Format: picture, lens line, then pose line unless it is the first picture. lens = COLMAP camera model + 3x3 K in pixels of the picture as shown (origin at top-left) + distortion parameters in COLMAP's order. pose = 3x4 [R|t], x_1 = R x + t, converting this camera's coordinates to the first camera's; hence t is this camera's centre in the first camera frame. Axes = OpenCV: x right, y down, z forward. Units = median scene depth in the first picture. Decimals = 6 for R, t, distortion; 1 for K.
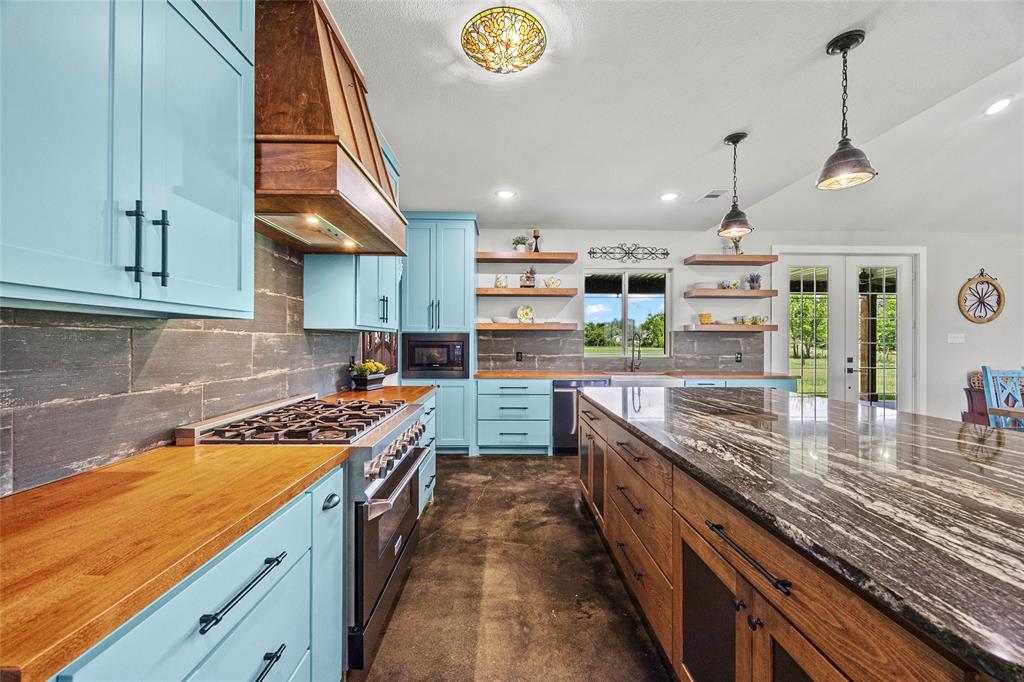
lens RADIAL K [[391.1, 0, 510.7], [0, 391.1, 342.8], [0, 0, 1]] dist [-0.000019, -0.000428]
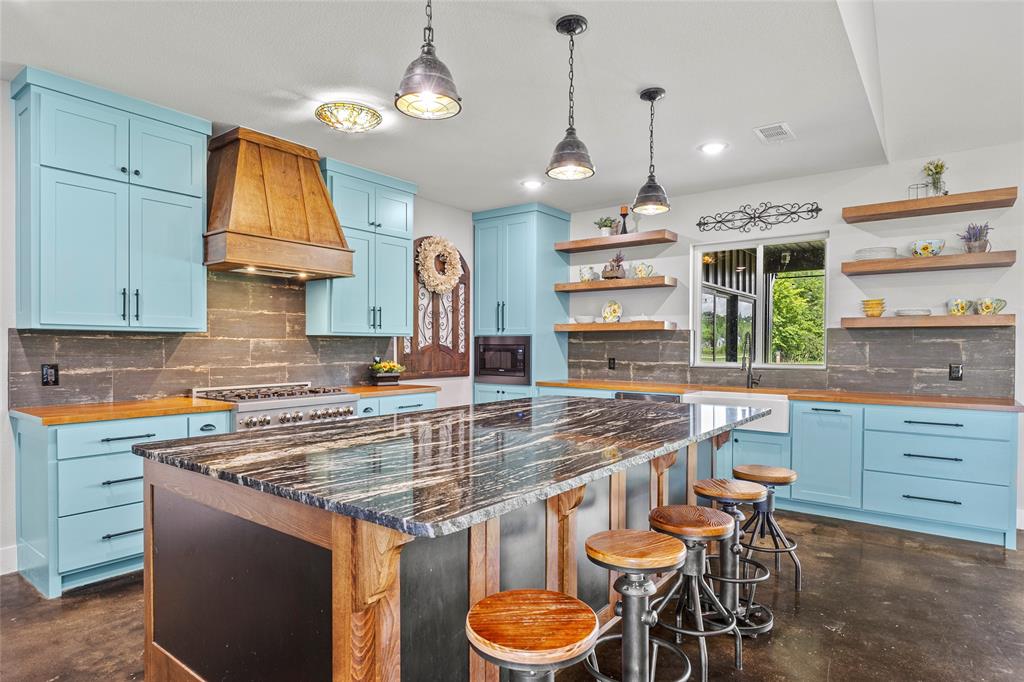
lens RADIAL K [[573.2, 0, 513.5], [0, 573.2, 356.8], [0, 0, 1]] dist [-0.003152, 0.000232]
pose [[0.785047, 0.010842, -0.619341, 0.613170], [-0.002266, 0.999890, 0.014633, 0.004234], [0.619432, -0.010084, 0.784986, -0.066056]]
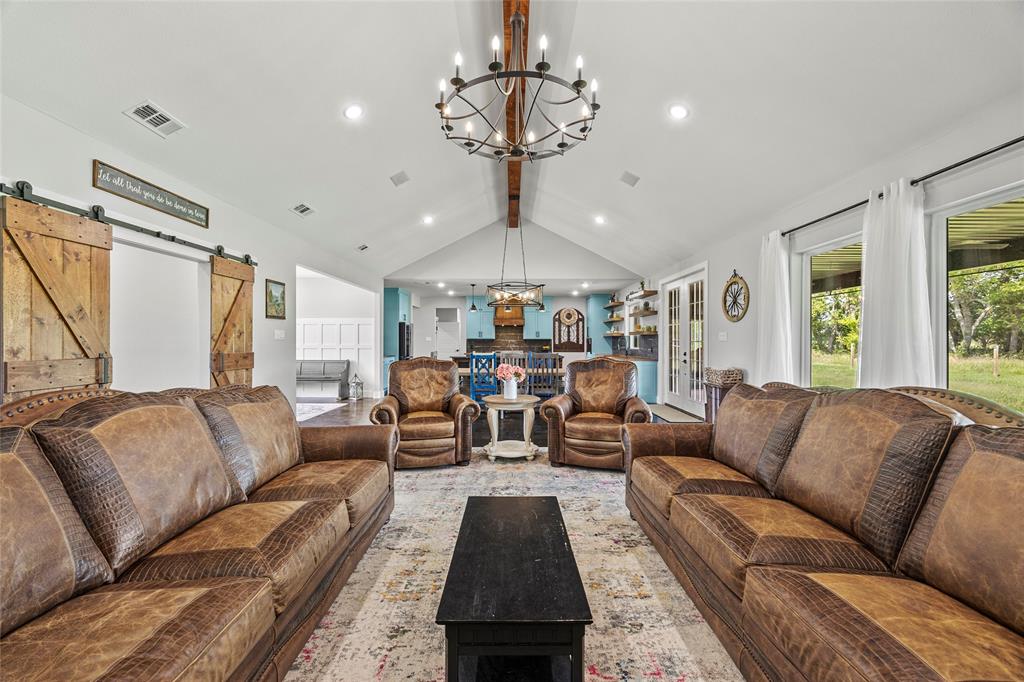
lens RADIAL K [[391.1, 0, 511.8], [0, 391.1, 341.3], [0, 0, 1]] dist [-0.000019, -0.000428]
pose [[-0.020051, -0.001740, -0.999797, 2.357446], [-0.002547, 0.999995, -0.001689, 0.001822], [0.999796, 0.002512, -0.020056, 0.442258]]
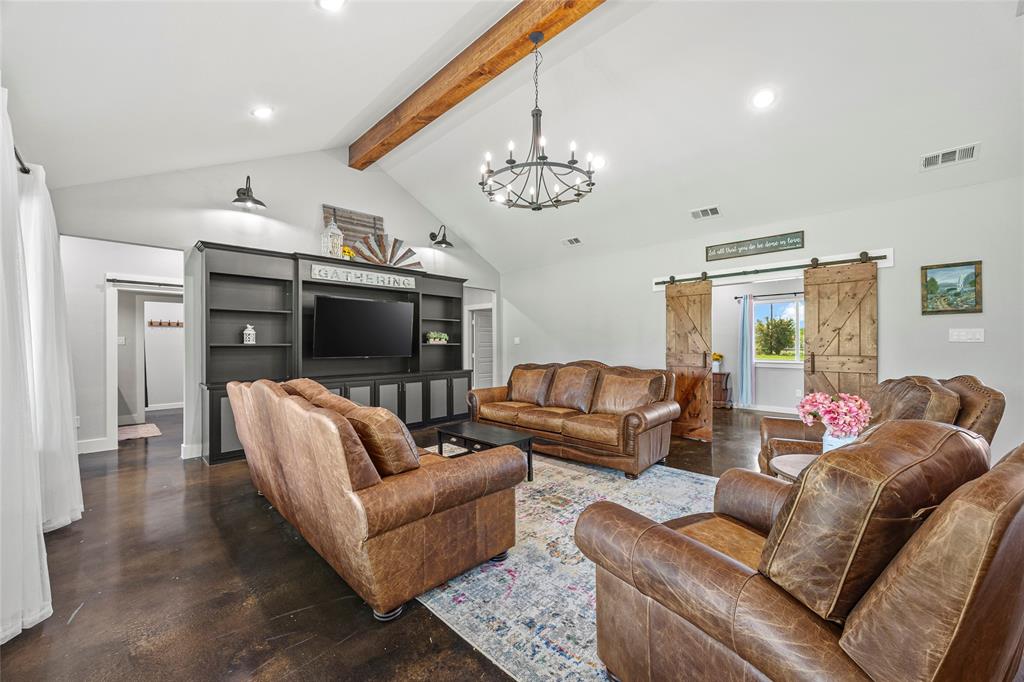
lens RADIAL K [[391.1, 0, 509.7], [0, 391.1, 343.4], [0, 0, 1]] dist [-0.000019, -0.000428]
pose [[-0.695047, 0.000614, 0.718964, 1.409230], [0.000753, 1.000000, -0.000126, -0.000606], [-0.718964, 0.000454, -0.695047, 0.946751]]
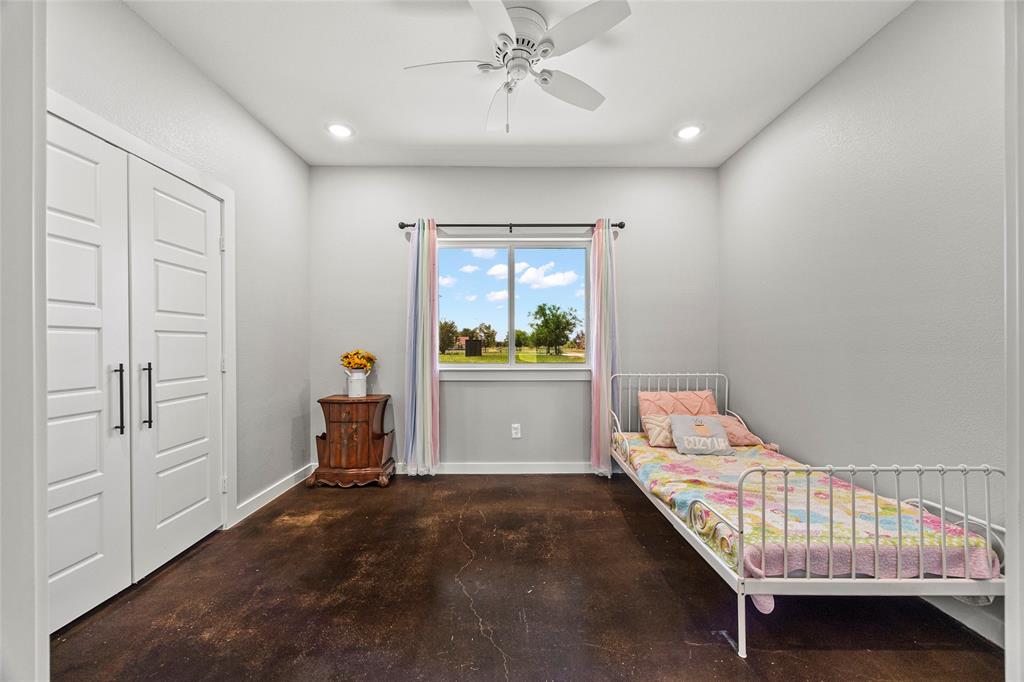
lens RADIAL K [[391.1, 0, 513.1], [0, 391.1, 343.1], [0, 0, 1]] dist [-0.000019, -0.000428]
pose [[-0.999830, -0.001060, 0.018432, 1.592670], [-0.001133, 0.999992, -0.003929, 0.017441], [-0.018427, -0.003949, -0.999822, 0.274675]]
